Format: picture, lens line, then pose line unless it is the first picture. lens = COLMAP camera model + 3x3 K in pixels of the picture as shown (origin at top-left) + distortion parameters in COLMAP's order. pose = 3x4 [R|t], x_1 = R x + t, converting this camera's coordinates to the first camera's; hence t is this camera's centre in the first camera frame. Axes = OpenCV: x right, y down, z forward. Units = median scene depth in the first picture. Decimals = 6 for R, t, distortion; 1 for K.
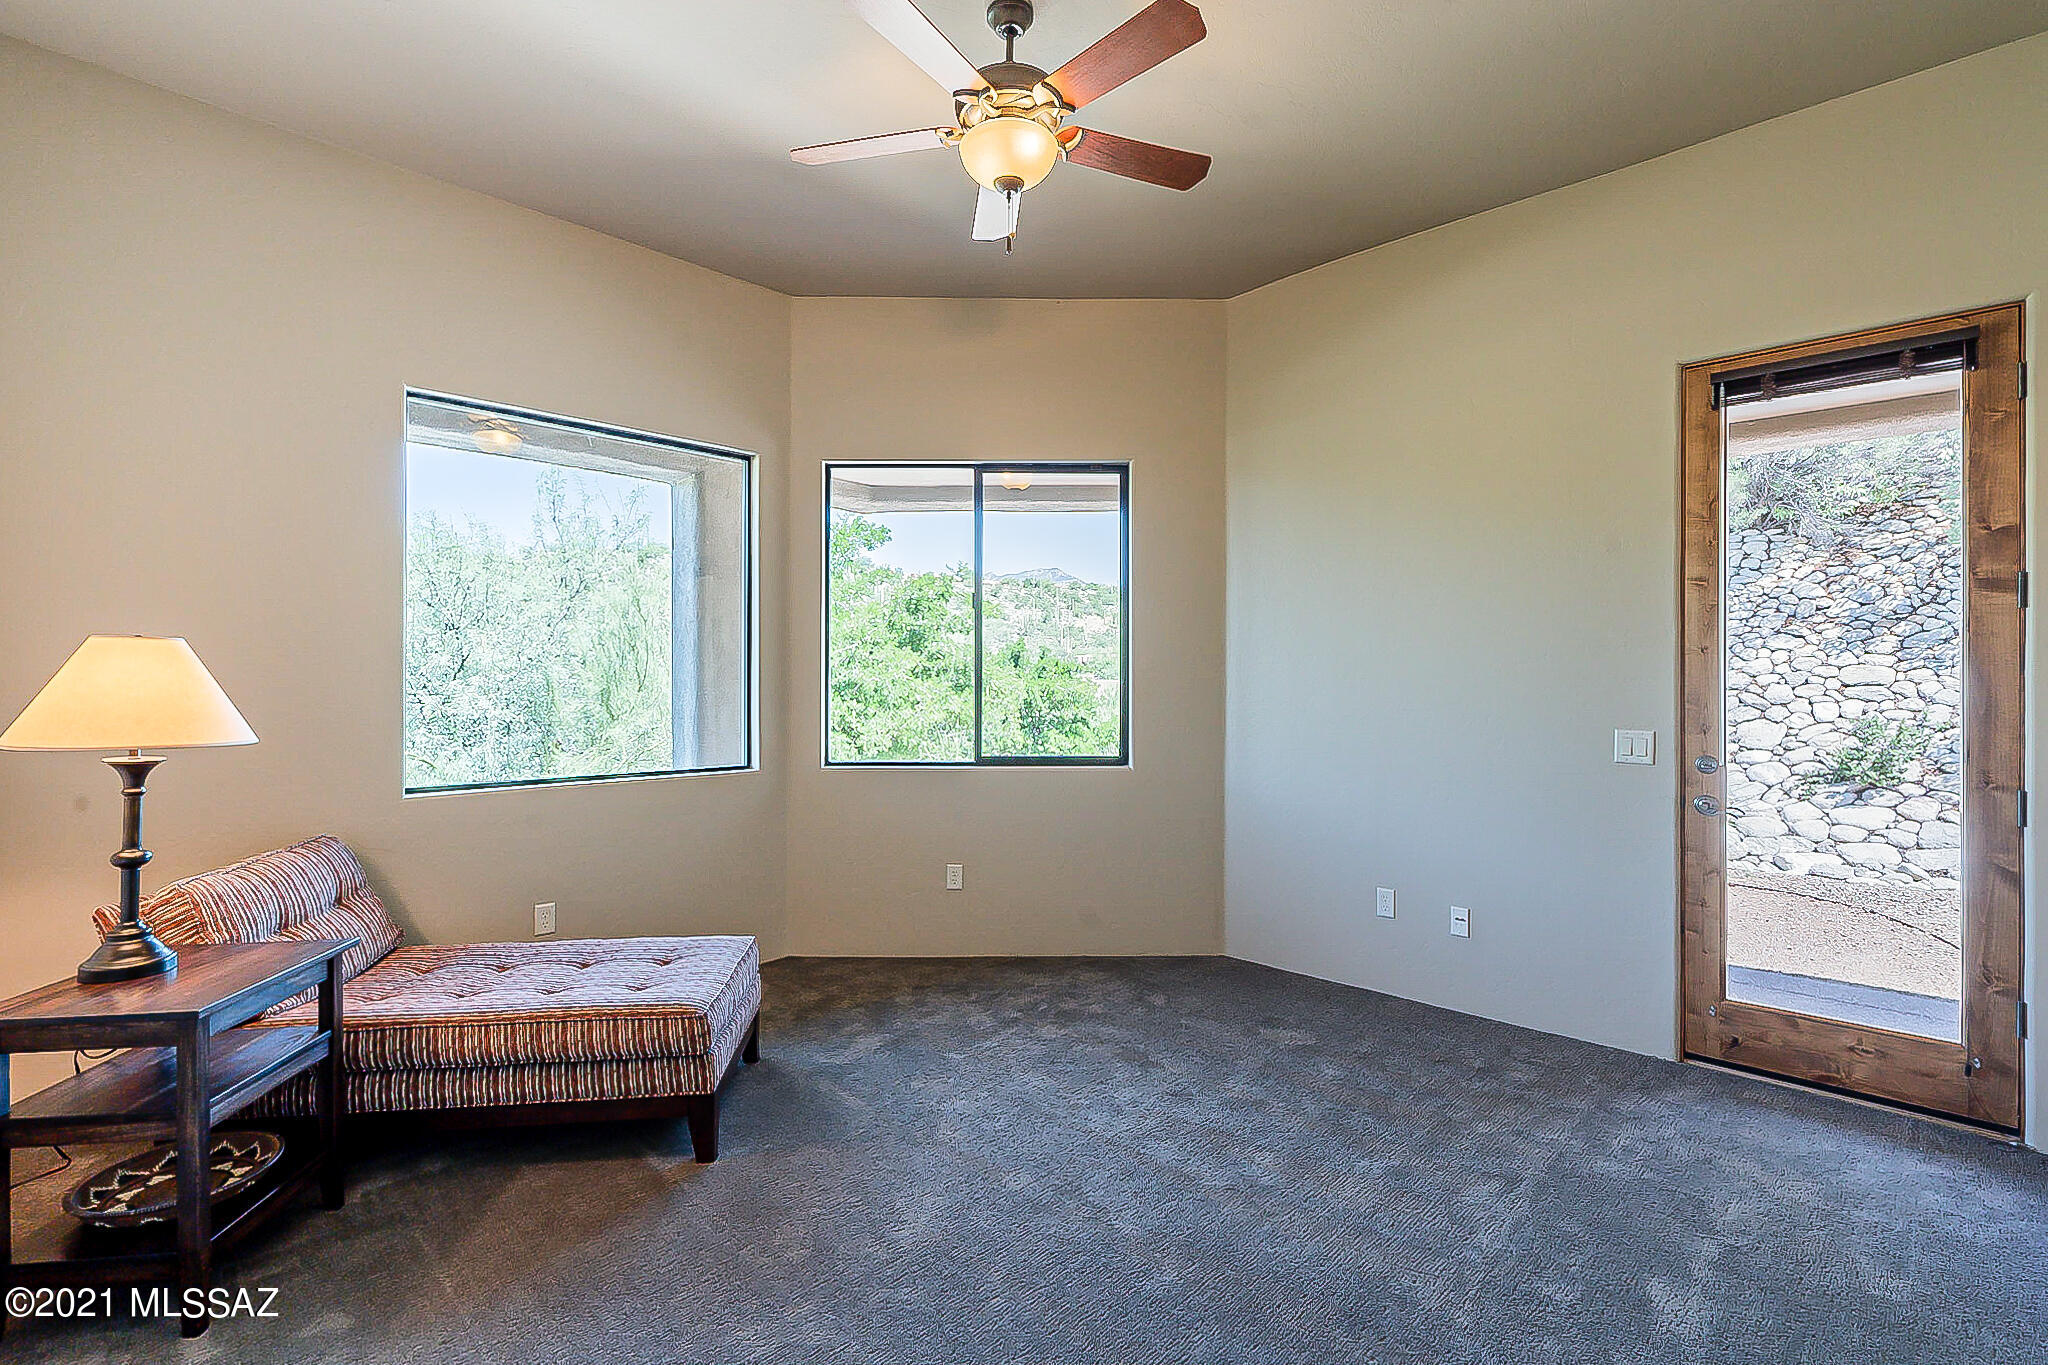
lens RADIAL K [[933.8, 0, 1028.1], [0, 933.8, 679.7], [0, 0, 1]] dist [0.000147, 0.002078]
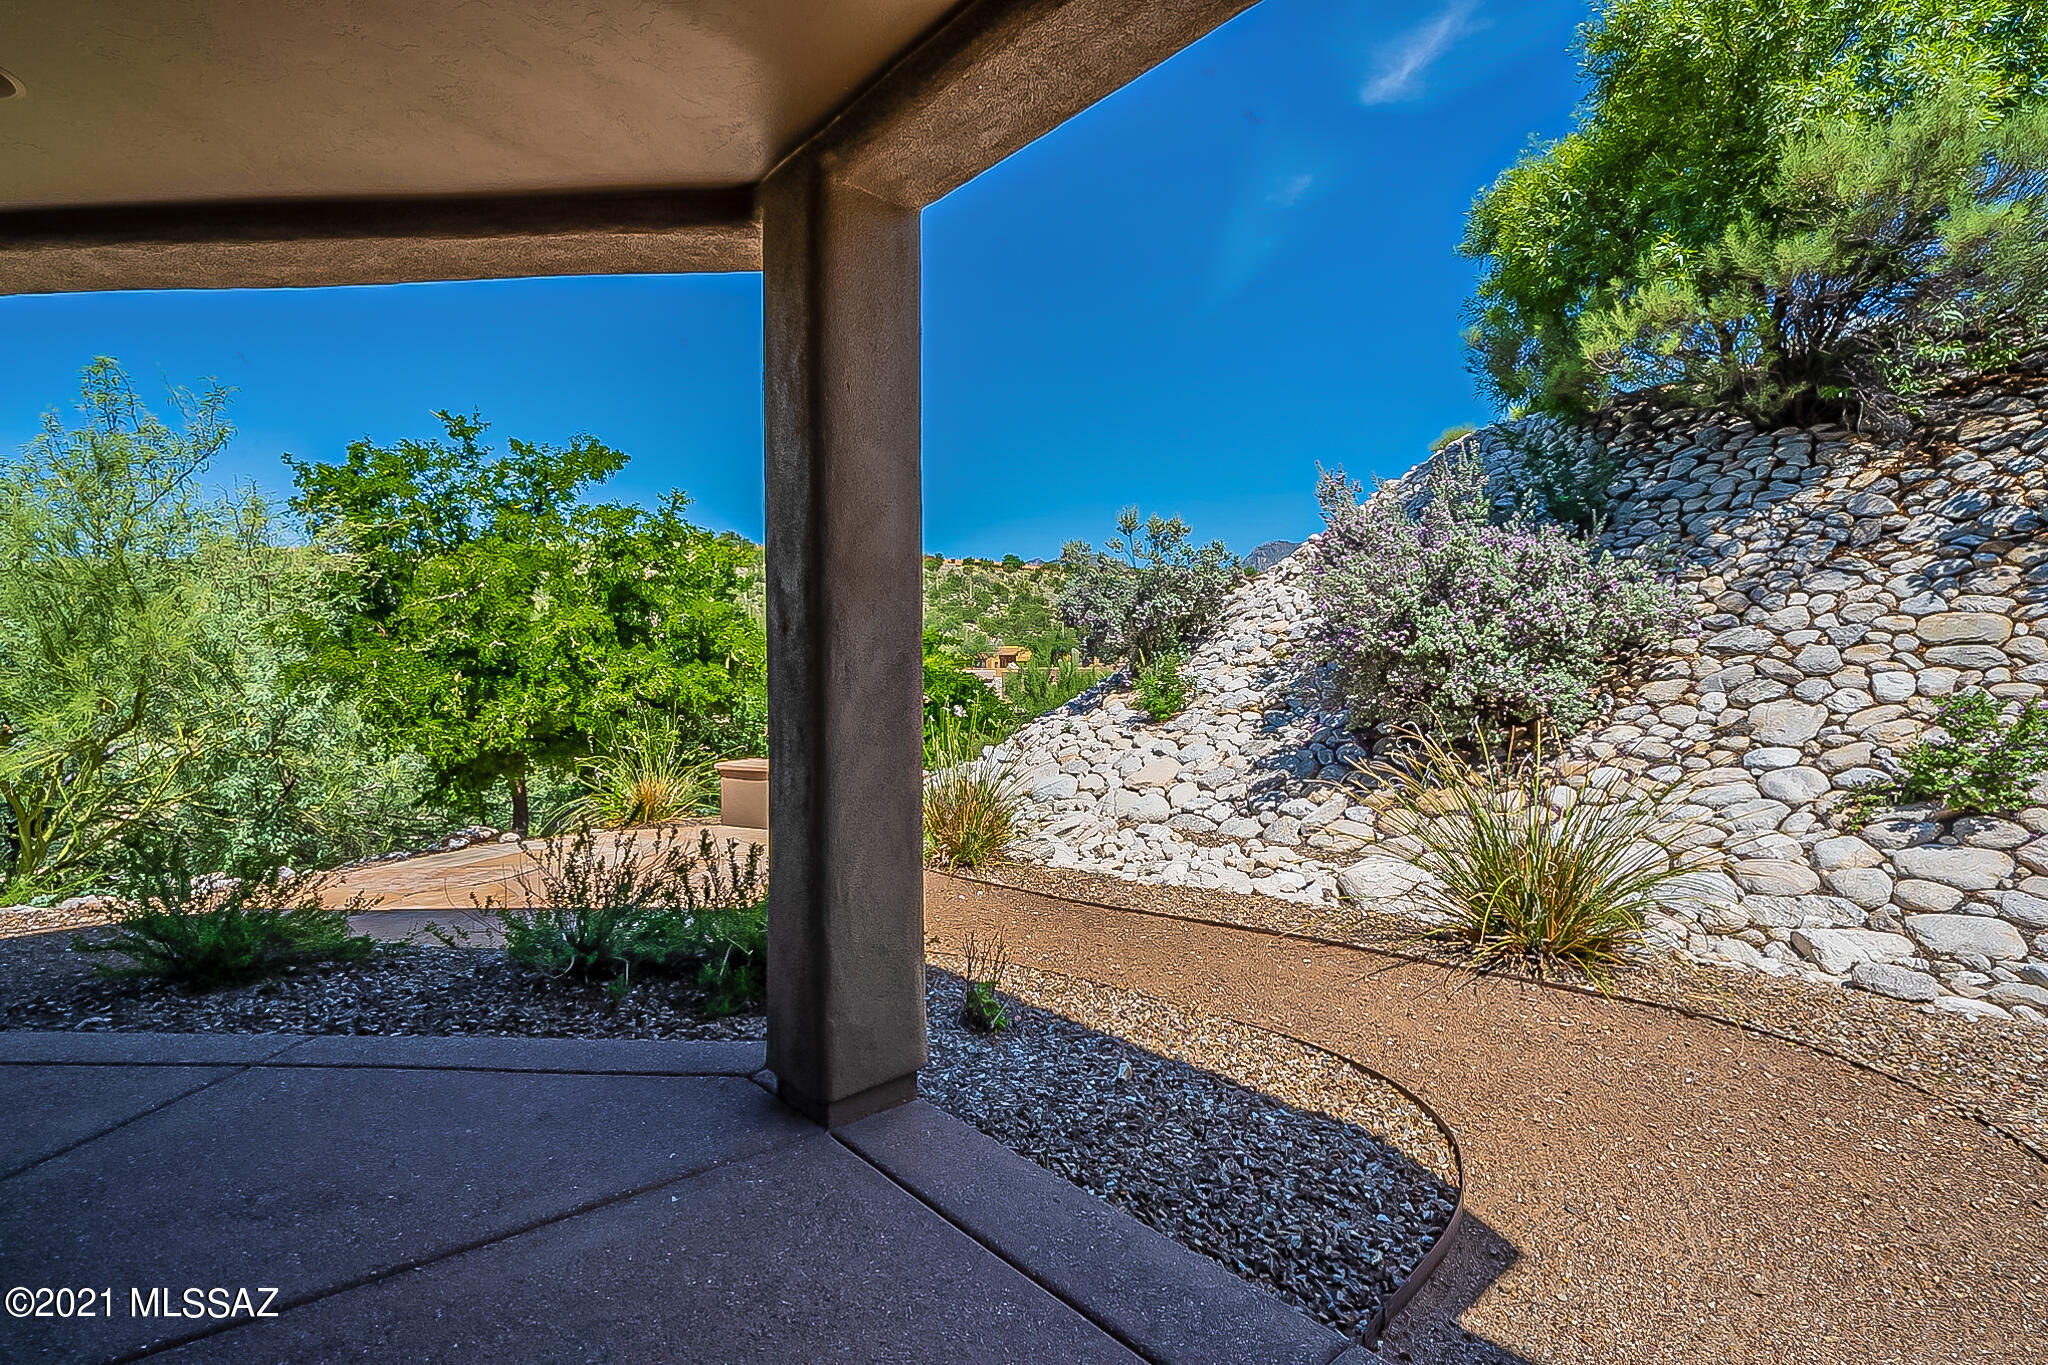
lens RADIAL K [[933.8, 0, 1019.1], [0, 933.8, 691.5], [0, 0, 1]] dist [0.000147, 0.002078]
pose [[0.998943, 0.000912, -0.045962, 0.303840], [0.000484, 0.999539, 0.030362, 0.019144], [0.045968, -0.030353, 0.998482, 0.355209]]
